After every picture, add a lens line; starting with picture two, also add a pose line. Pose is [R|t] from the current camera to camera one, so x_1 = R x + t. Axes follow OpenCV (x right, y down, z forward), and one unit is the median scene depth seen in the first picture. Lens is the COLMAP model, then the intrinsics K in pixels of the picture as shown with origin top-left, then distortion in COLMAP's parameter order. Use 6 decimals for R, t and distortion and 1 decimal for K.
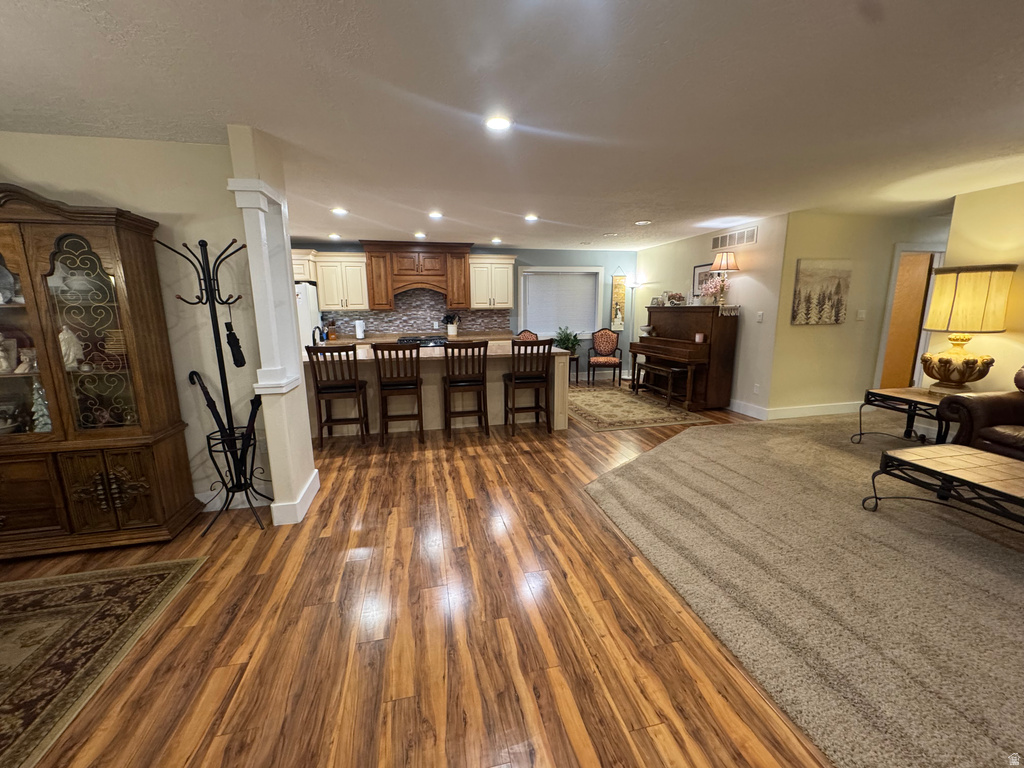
lens RADIAL K [[410.6, 0, 512.6], [0, 410.6, 382.4], [0, 0, 1]] dist [-0.000542, -0.000071]
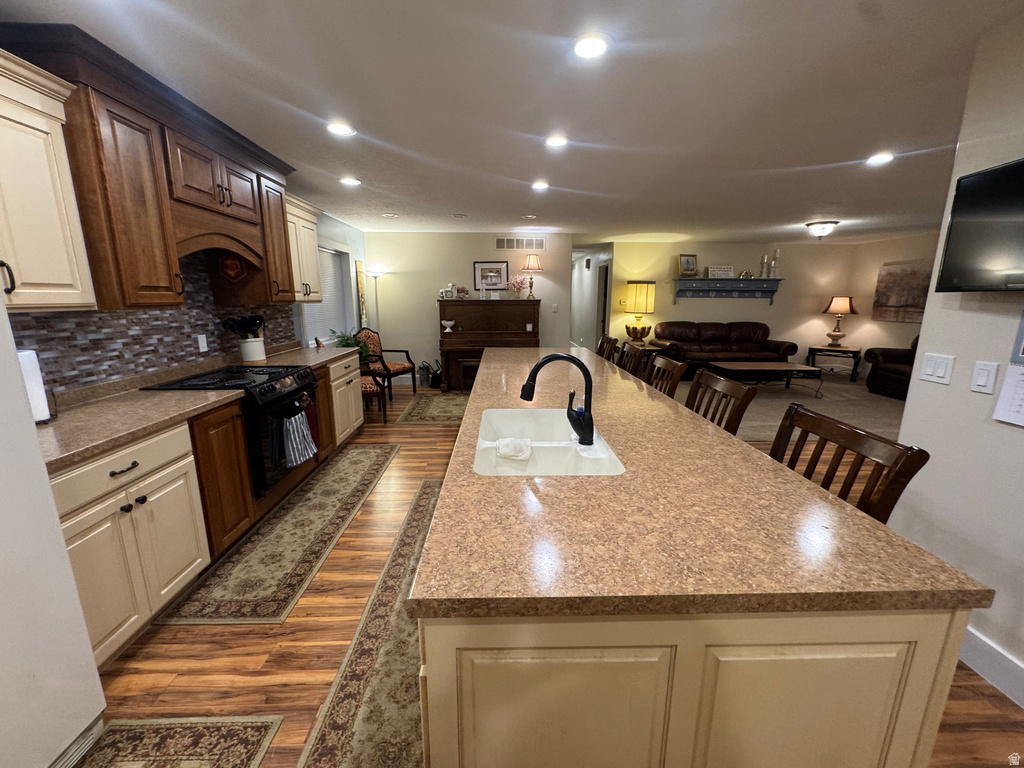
lens RADIAL K [[406.0, 0, 509.8], [0, 406.0, 384.0], [0, 0, 1]] dist [-0.003211, -0.000057]
pose [[0.200051, -0.195101, 0.960164, -1.464391], [0.174183, 0.971446, 0.161102, -0.316089], [-0.964178, 0.135016, 0.228322, 1.750036]]
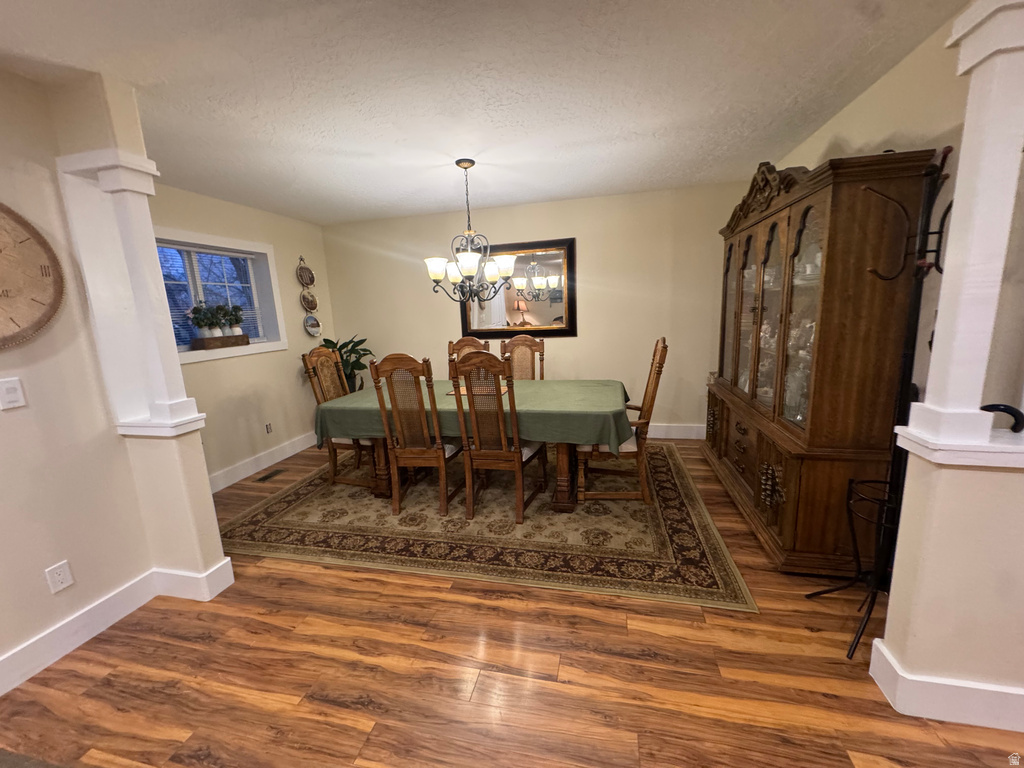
lens RADIAL K [[406.0, 0, 509.8], [0, 406.0, 384.0], [0, 0, 1]] dist [-0.003211, -0.000057]
pose [[-0.443957, 0.194784, -0.874621, 0.052449], [-0.114099, 0.955852, 0.270792, -0.134241], [0.888754, 0.220013, -0.402133, 0.743269]]
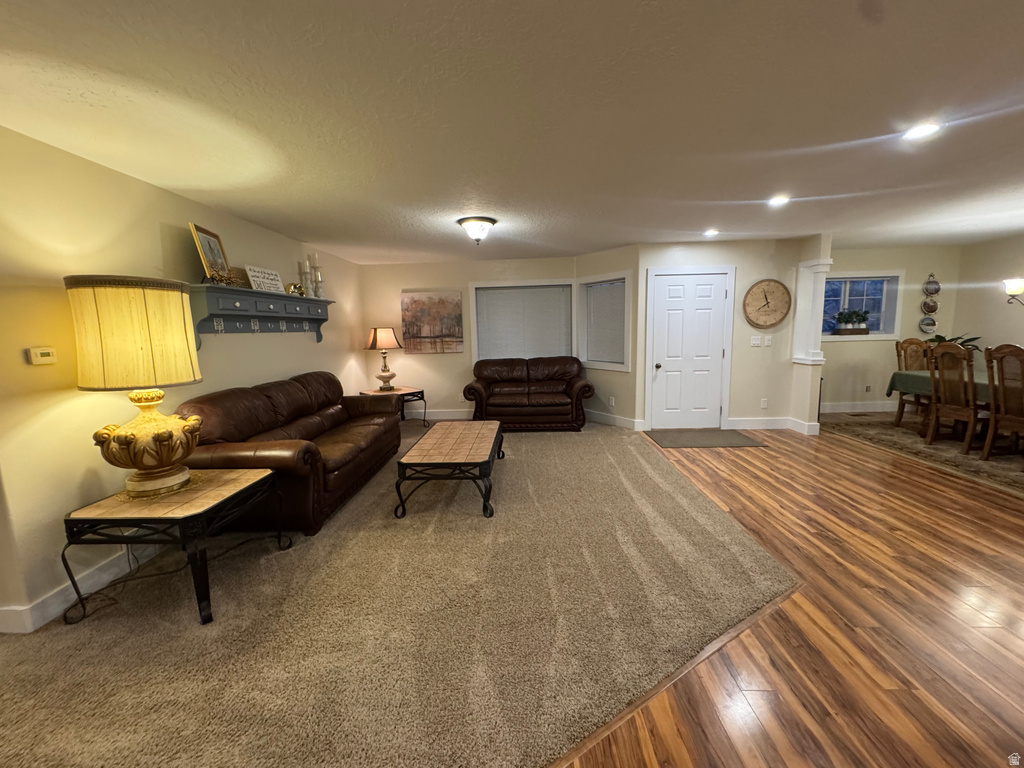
lens RADIAL K [[410.6, 0, 512.6], [0, 410.6, 382.4], [0, 0, 1]] dist [-0.000542, -0.000071]
pose [[-0.969325, -0.000282, 0.245781, 0.596899], [0.077137, 0.949125, 0.305305, -0.397178], [-0.233363, 0.314899, -0.919989, 2.084461]]
